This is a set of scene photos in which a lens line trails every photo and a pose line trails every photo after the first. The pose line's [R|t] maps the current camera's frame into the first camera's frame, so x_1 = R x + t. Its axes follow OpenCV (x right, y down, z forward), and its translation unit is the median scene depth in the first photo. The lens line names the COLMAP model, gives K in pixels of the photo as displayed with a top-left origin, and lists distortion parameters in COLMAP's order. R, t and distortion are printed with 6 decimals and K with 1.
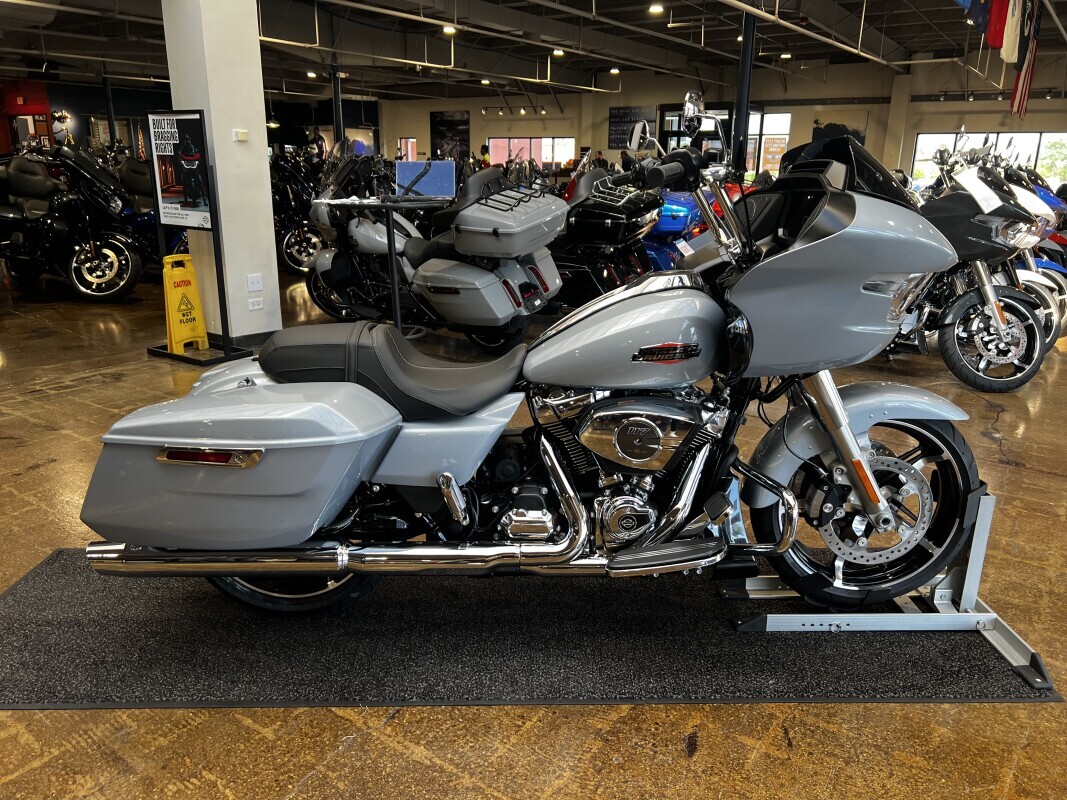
lens RADIAL K [[801.3, 0, 533.5], [0, 801.3, 400.0], [0, 0, 1]] dist [0.053630, -0.062230]
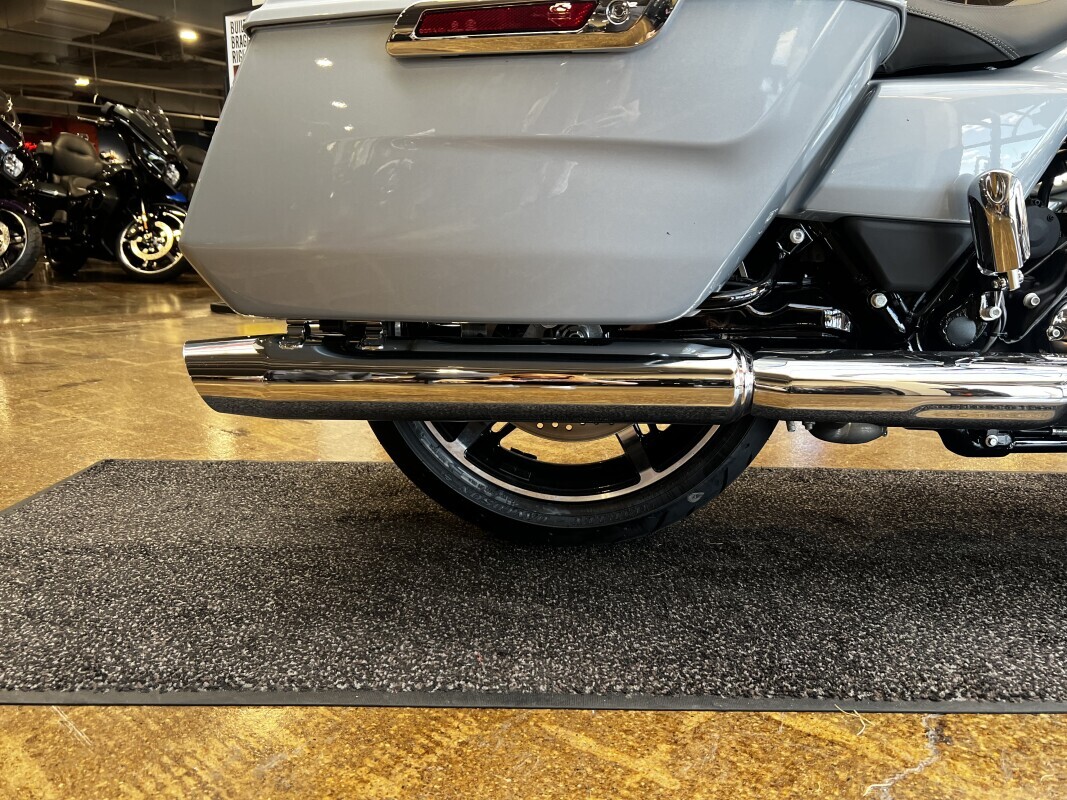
lens RADIAL K [[804.2, 0, 537.8], [0, 804.2, 394.5], [0, 0, 1]] dist [0.042211, -0.051537]
pose [[0.999601, 0.003072, -0.028088, -0.139523], [-0.005347, 0.996677, -0.081275, 0.100333], [0.027745, 0.081392, 0.996296, 0.228065]]
